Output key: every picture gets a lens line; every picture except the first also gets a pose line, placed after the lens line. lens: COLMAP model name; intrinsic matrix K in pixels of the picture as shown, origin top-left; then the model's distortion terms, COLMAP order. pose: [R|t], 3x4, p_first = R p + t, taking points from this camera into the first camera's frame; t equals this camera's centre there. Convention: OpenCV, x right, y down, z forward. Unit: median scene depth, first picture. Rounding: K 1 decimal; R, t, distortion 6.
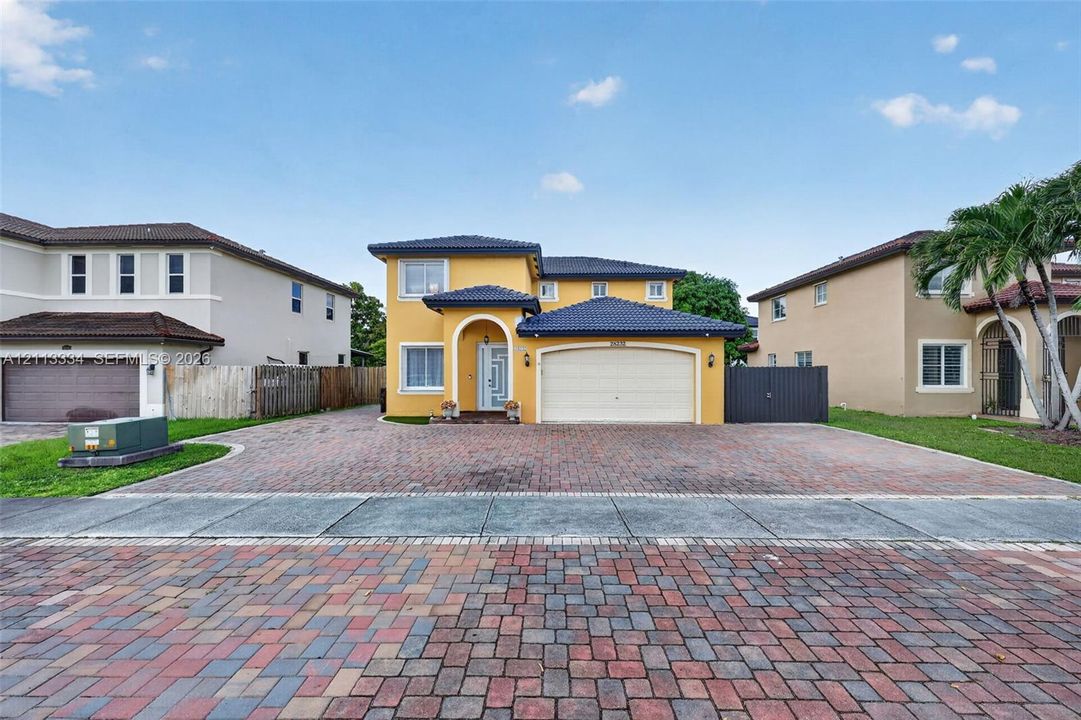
lens RADIAL K [[437.7, 0, 540.8], [0, 437.7, 362.7], [0, 0, 1]] dist [0.000253, 0.000248]
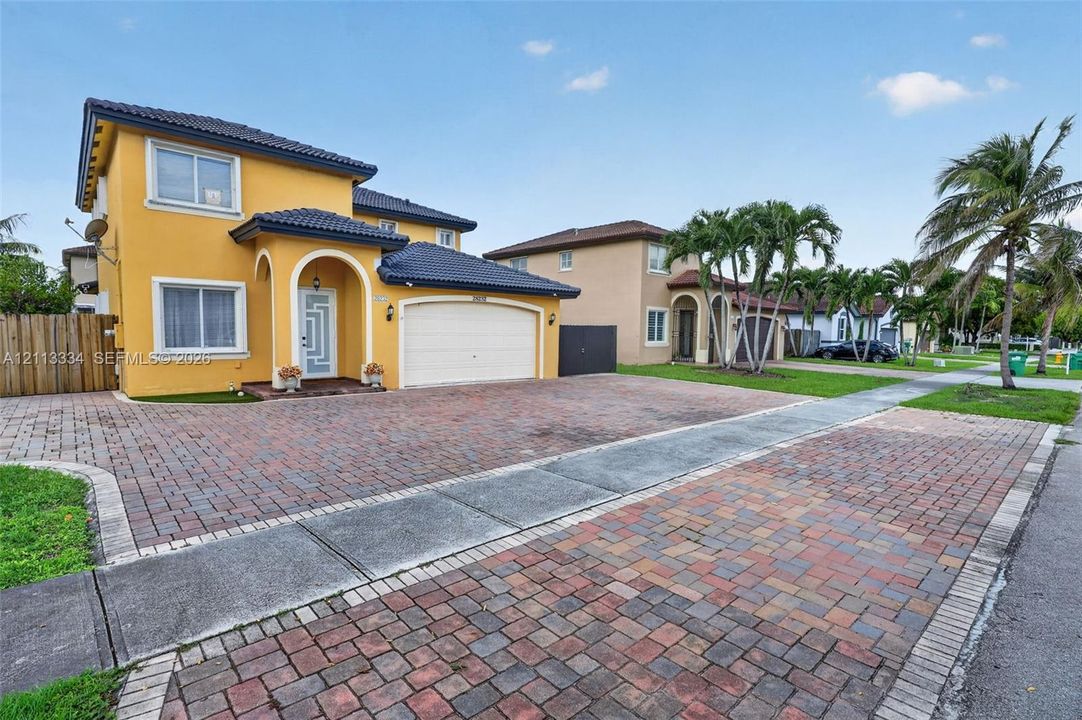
lens RADIAL K [[512.7, 0, 539.6], [0, 512.7, 362.6], [0, 0, 1]] dist [-0.002041, 0.000568]
pose [[0.726152, -0.034133, 0.686686, -0.519441], [-0.026268, 0.996660, 0.077319, 0.005476], [-0.687032, -0.074183, 0.722830, 0.115159]]
